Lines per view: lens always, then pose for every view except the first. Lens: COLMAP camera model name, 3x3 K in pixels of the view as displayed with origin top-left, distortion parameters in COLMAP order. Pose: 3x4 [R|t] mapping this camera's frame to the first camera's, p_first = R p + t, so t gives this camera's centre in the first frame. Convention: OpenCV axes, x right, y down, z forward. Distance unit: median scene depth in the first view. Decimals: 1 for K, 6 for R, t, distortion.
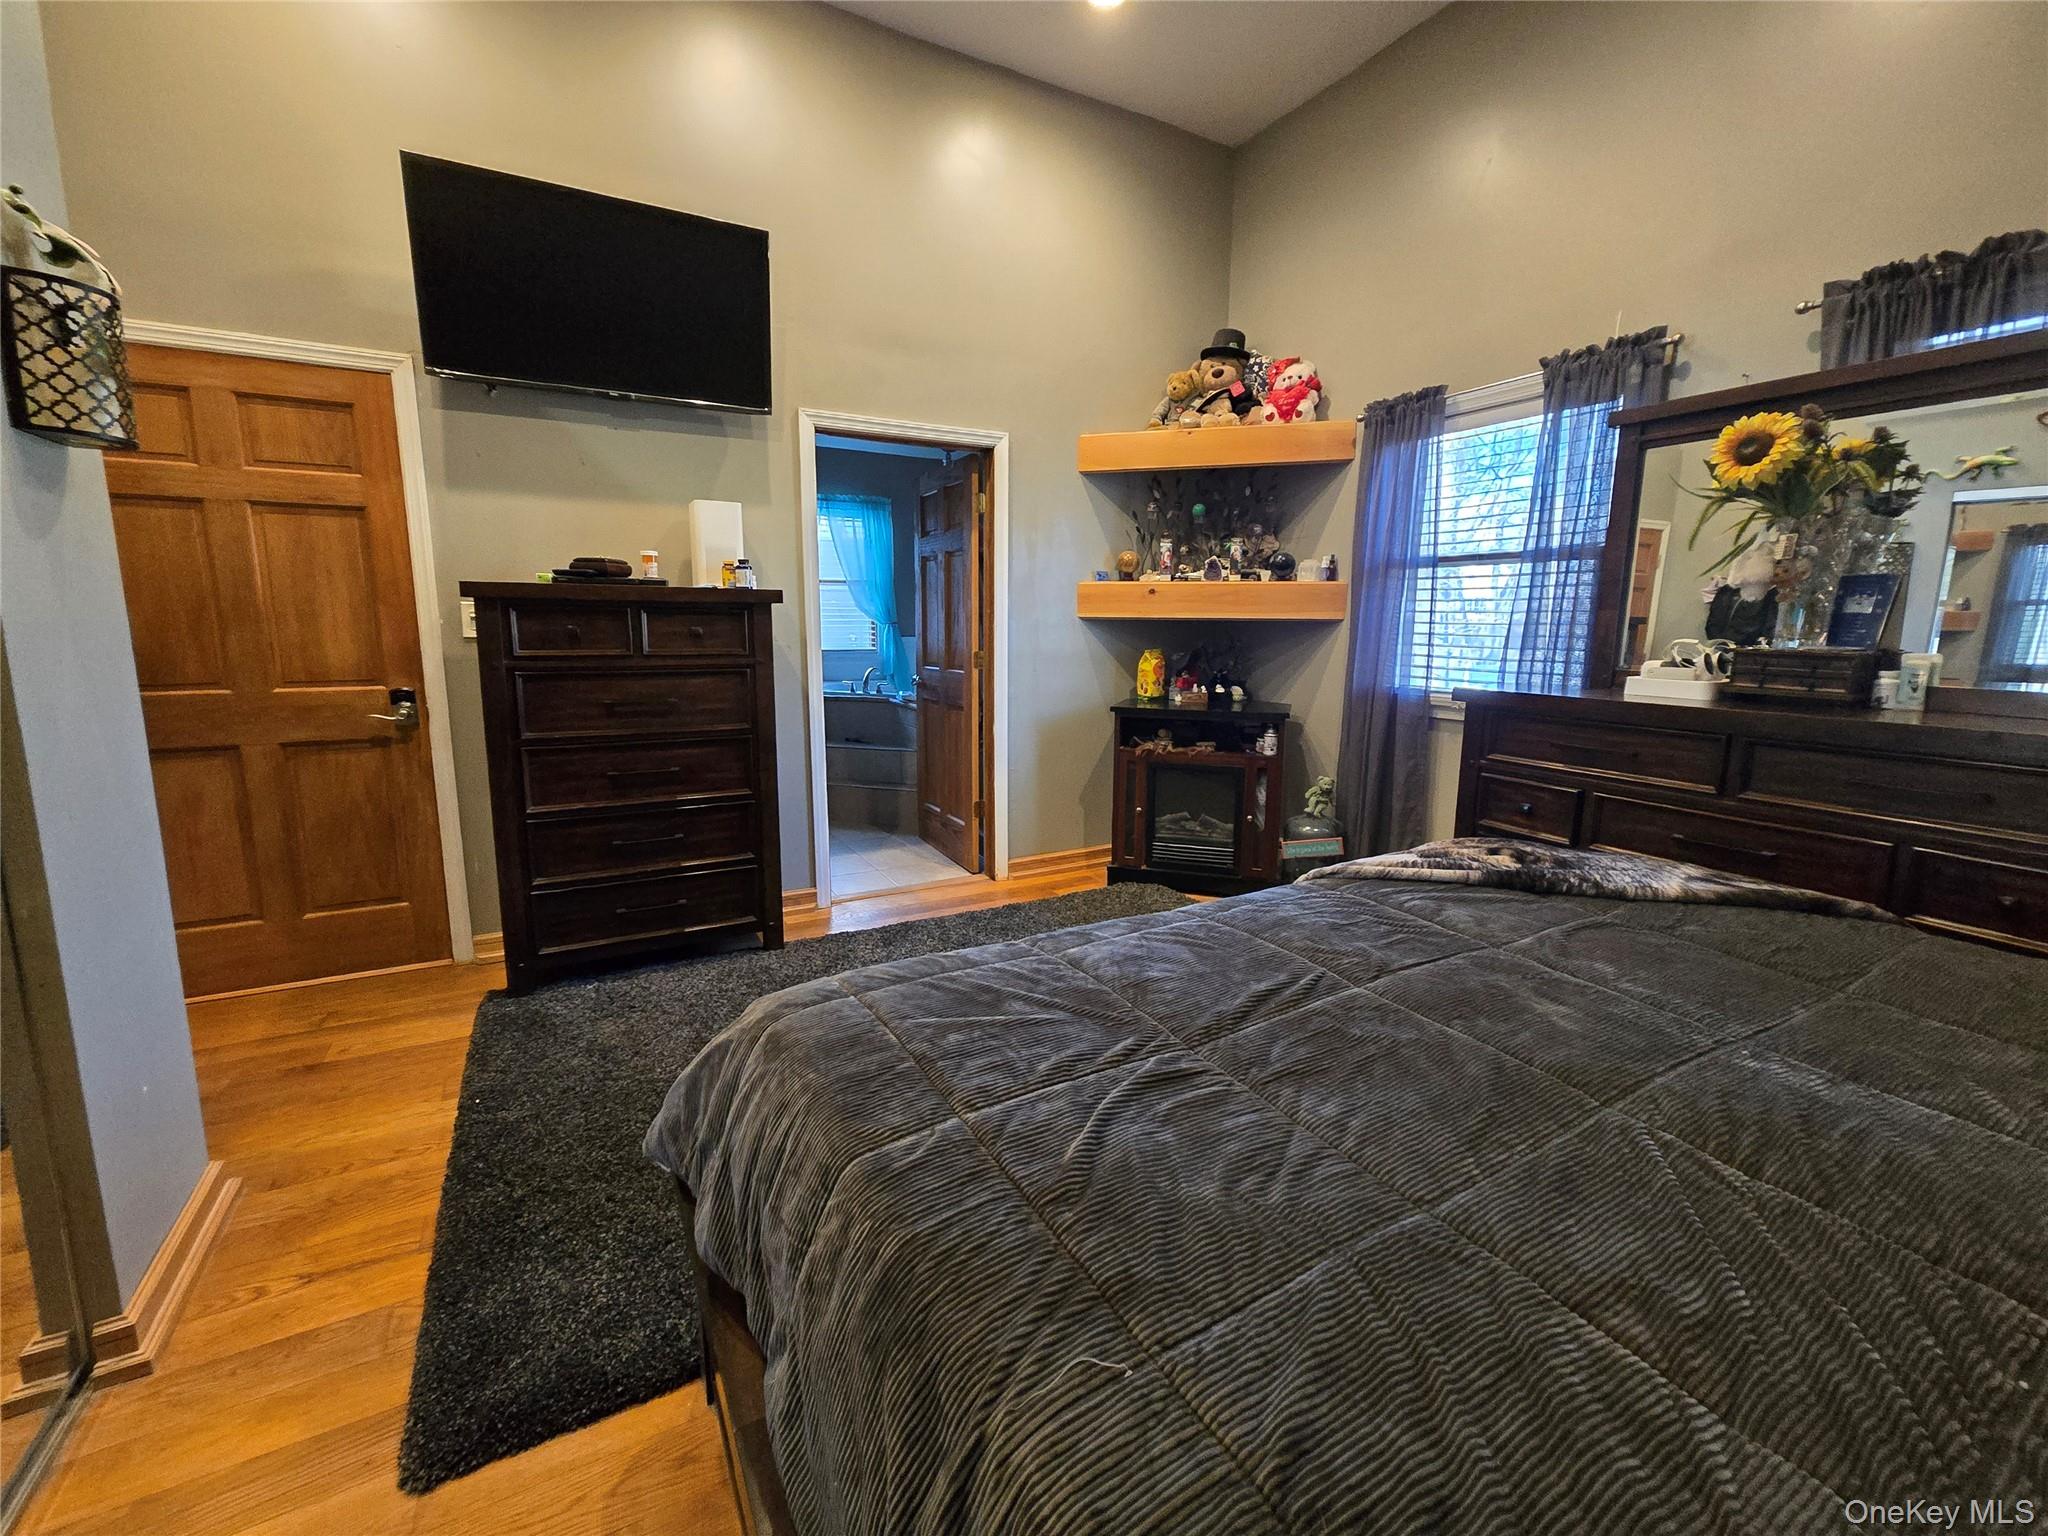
lens RADIAL K [[837.2, 0, 1012.2], [0, 837.2, 751.2], [0, 0, 1]] dist [0.001051, -0.000585]
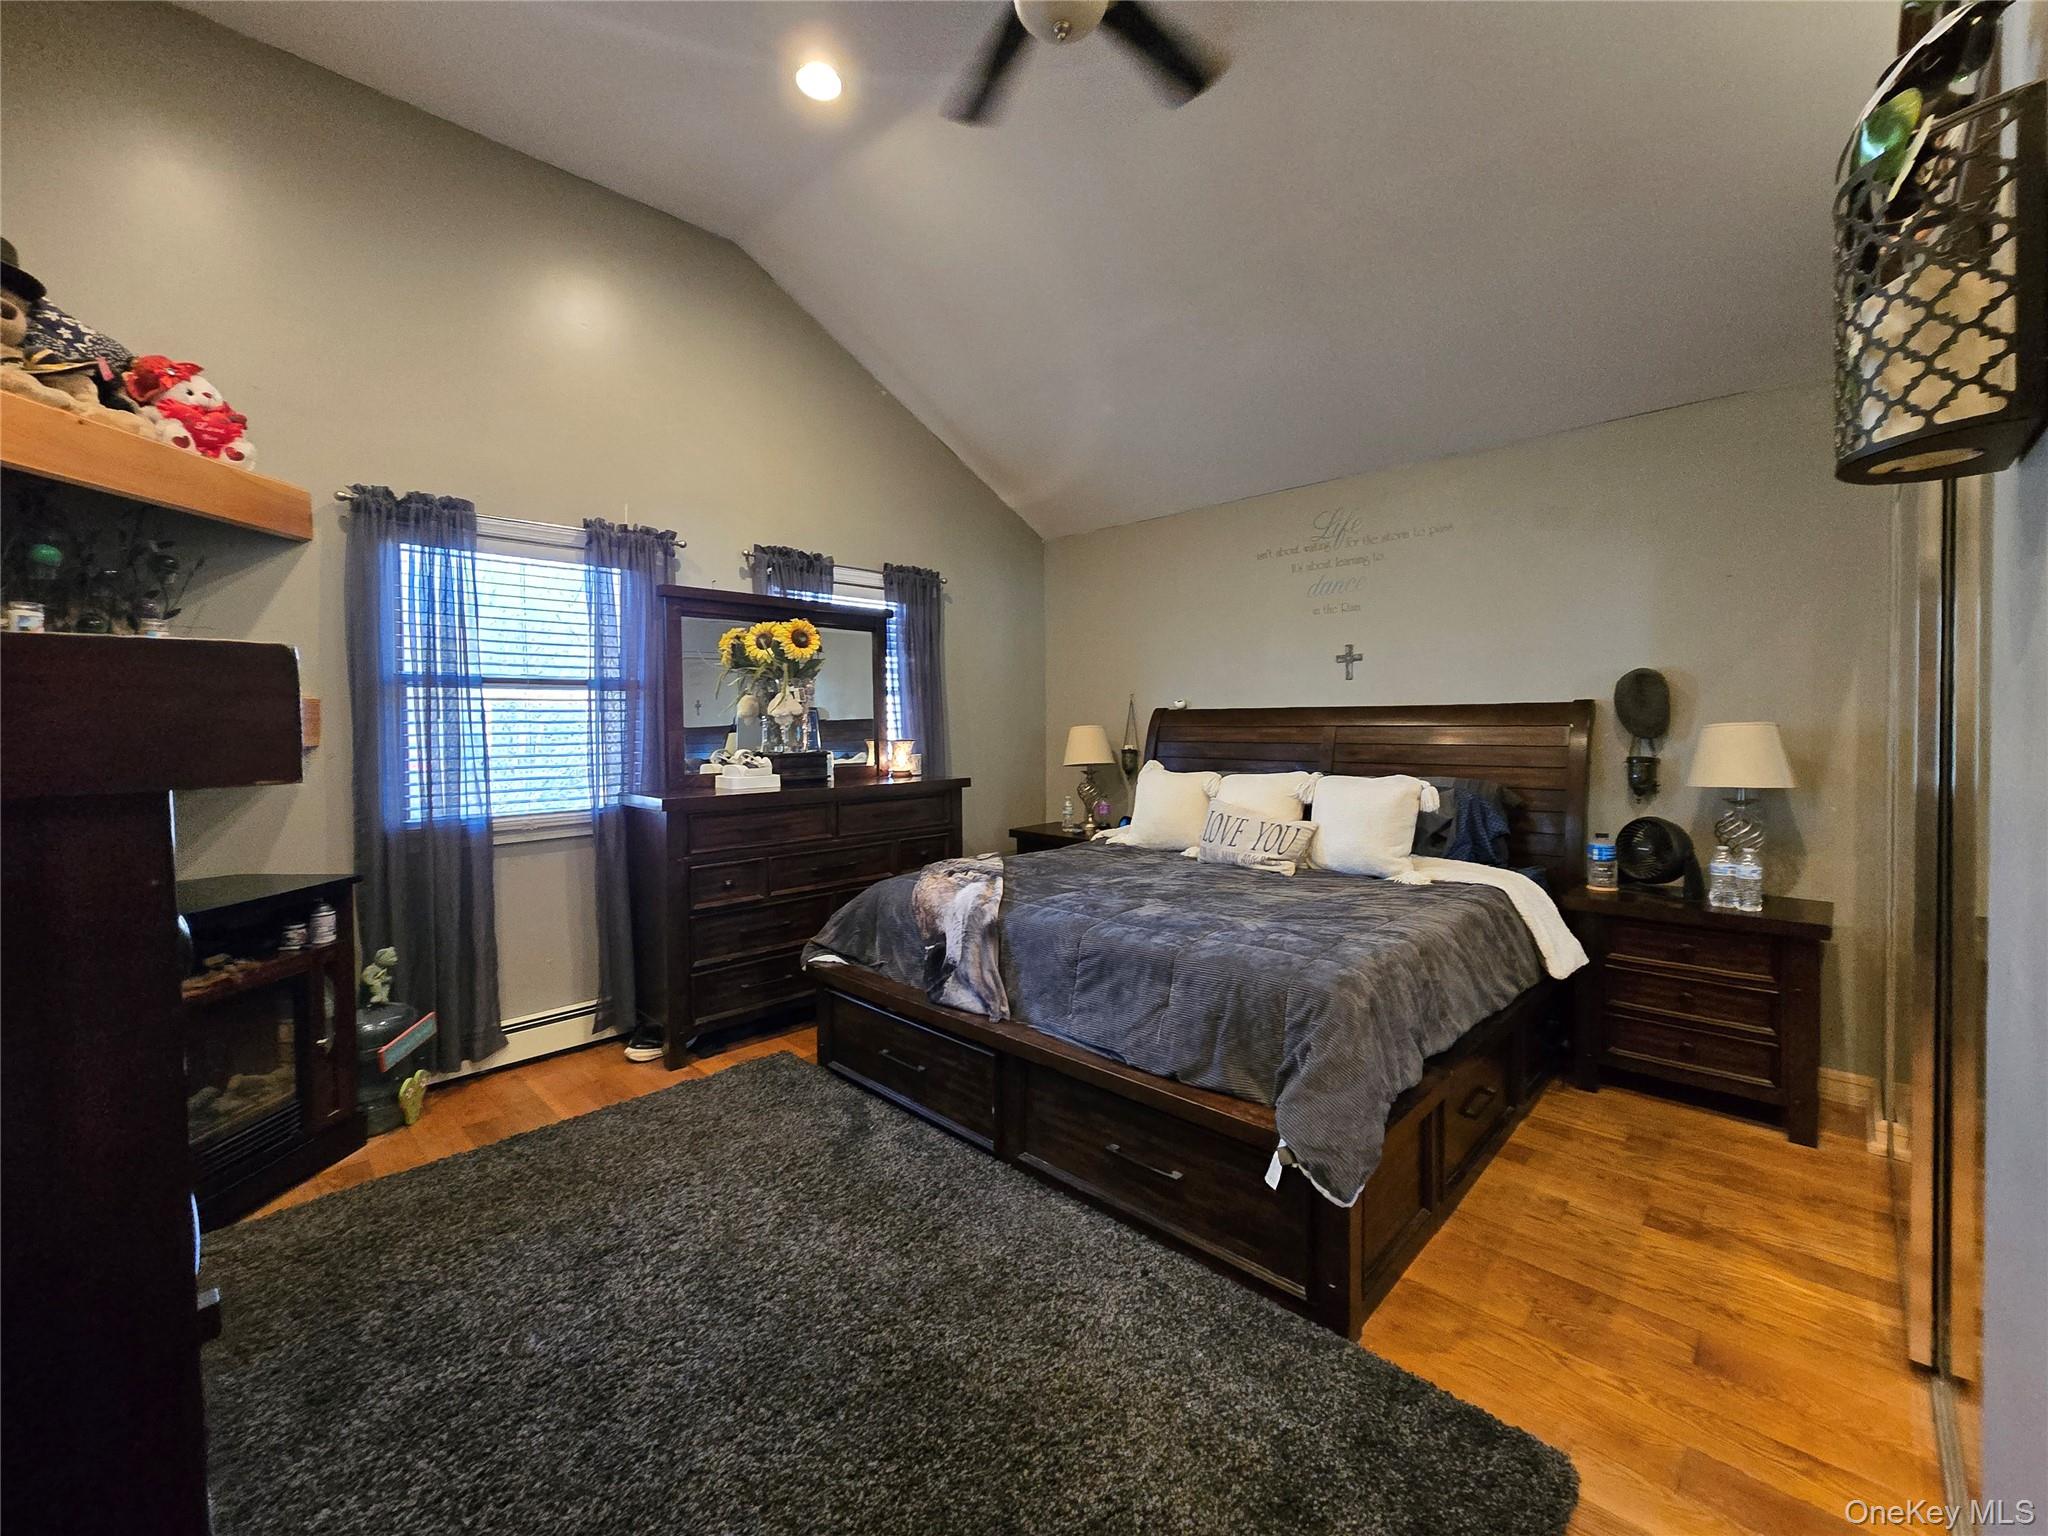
lens RADIAL K [[837.2, 0, 1012.2], [0, 837.2, 751.2], [0, 0, 1]] dist [0.001051, -0.000585]
pose [[-0.278736, -0.041542, 0.959469, -0.559072], [0.155070, 0.984007, 0.087654, -0.135879], [-0.947765, 0.173217, -0.267837, 0.679952]]
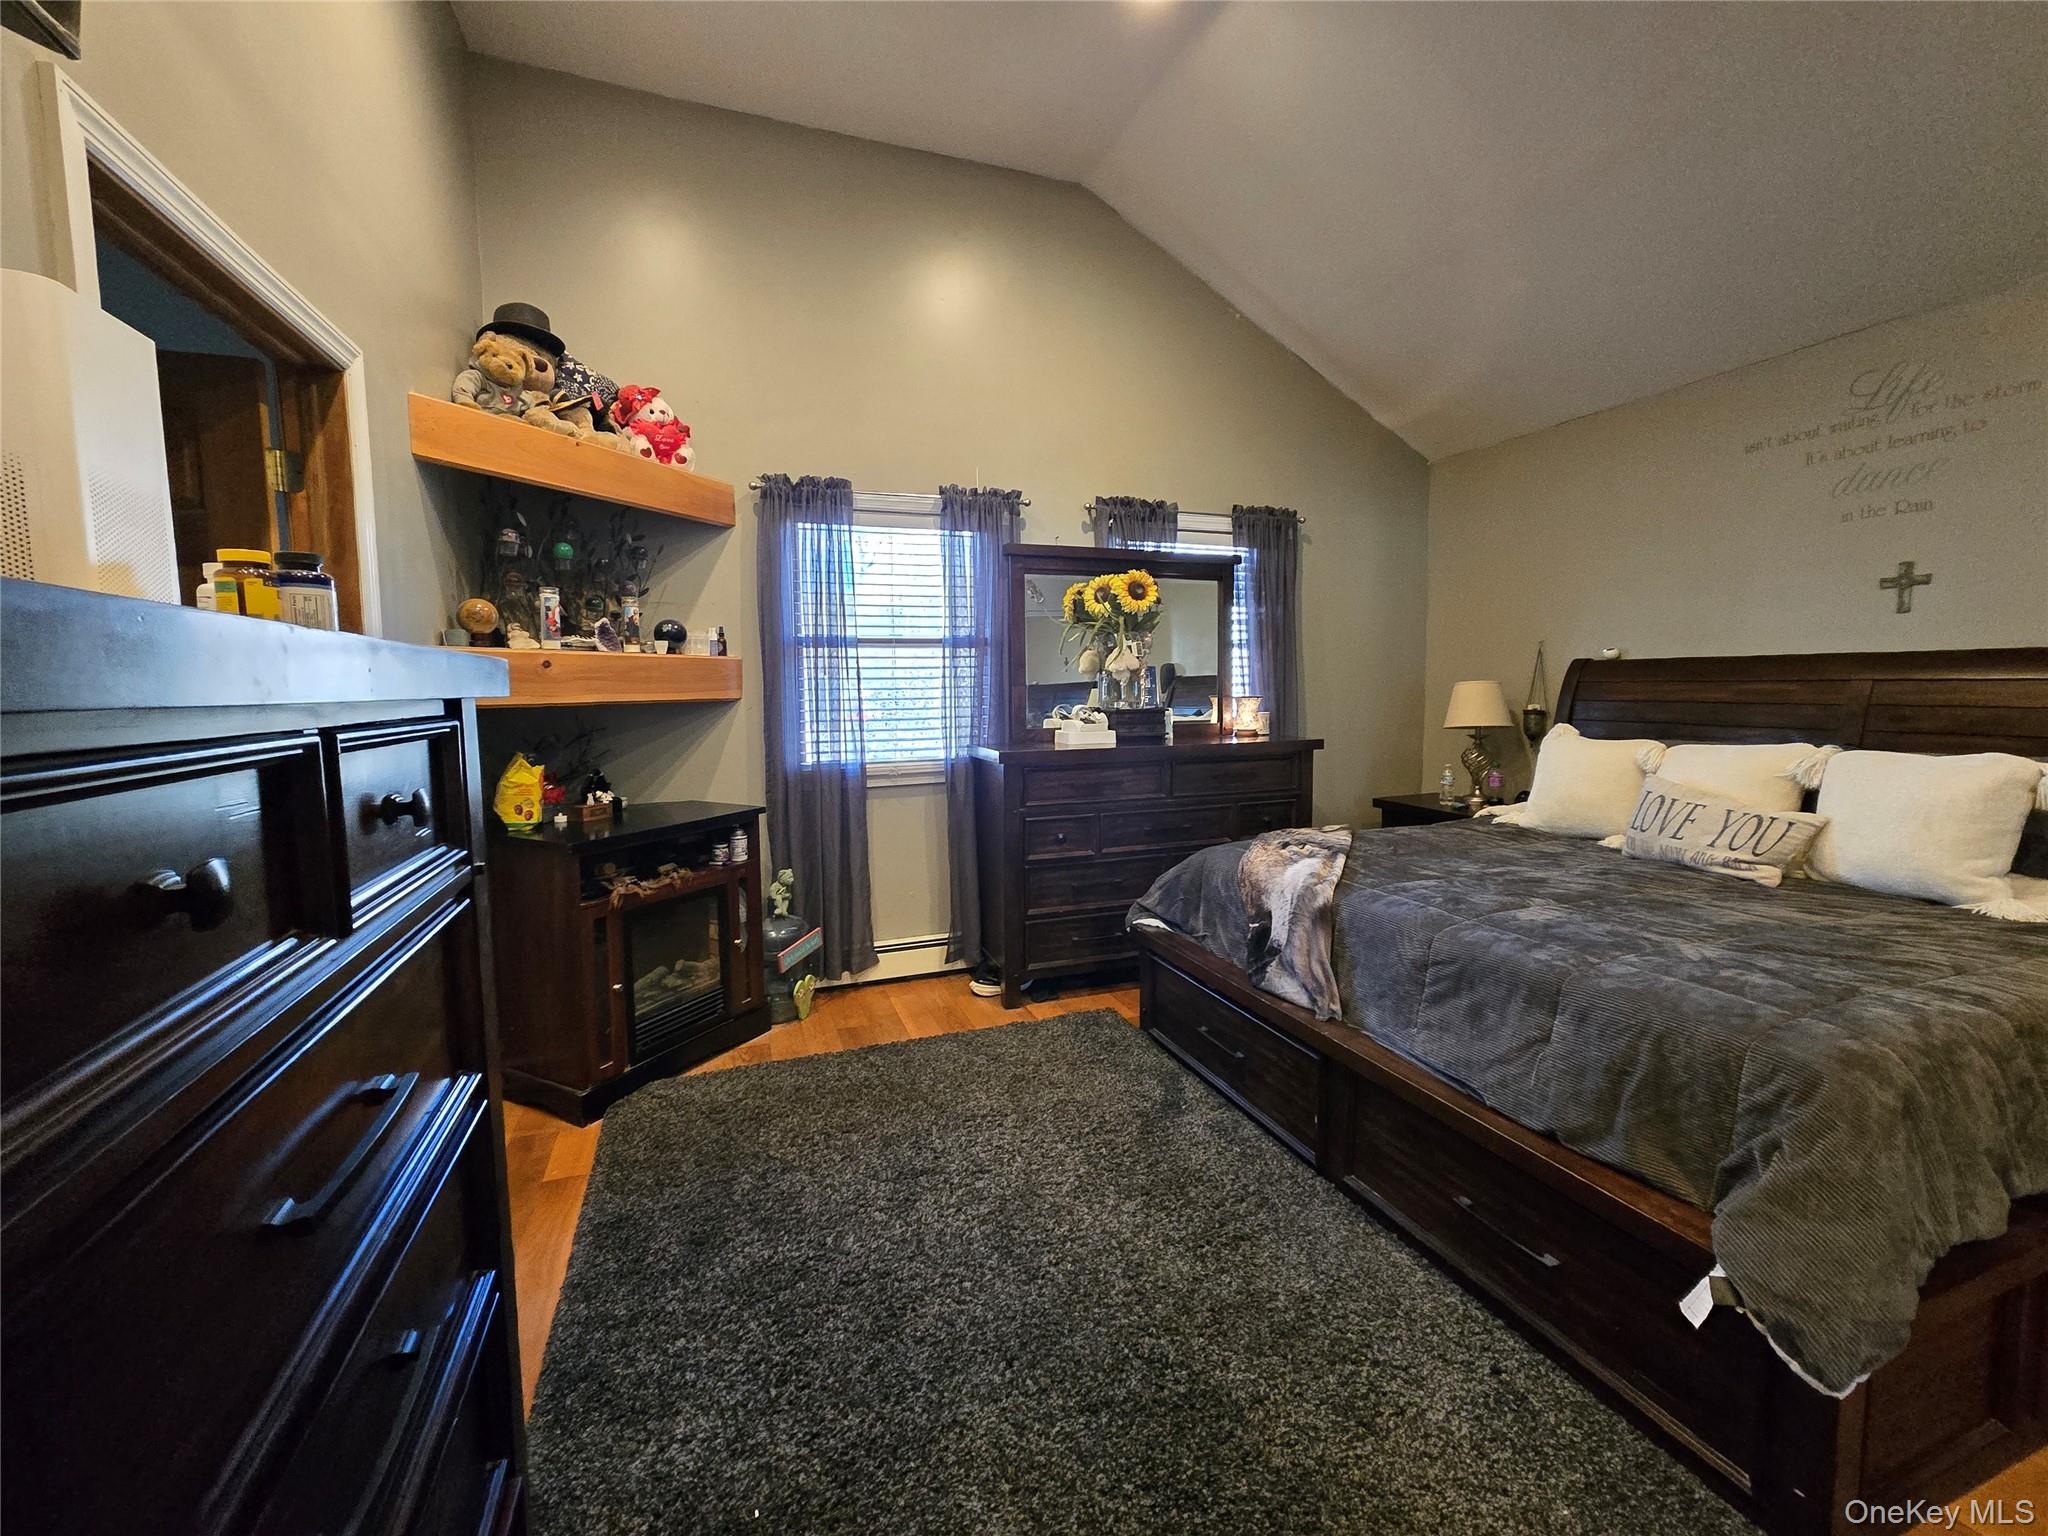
lens RADIAL K [[837.2, 0, 1012.2], [0, 837.2, 751.2], [0, 0, 1]] dist [0.001051, -0.000585]
pose [[0.150763, -0.091805, 0.984298, -0.510952], [0.165998, 0.983892, 0.066342, -0.124923], [-0.974533, 0.153389, 0.163574, 0.637791]]
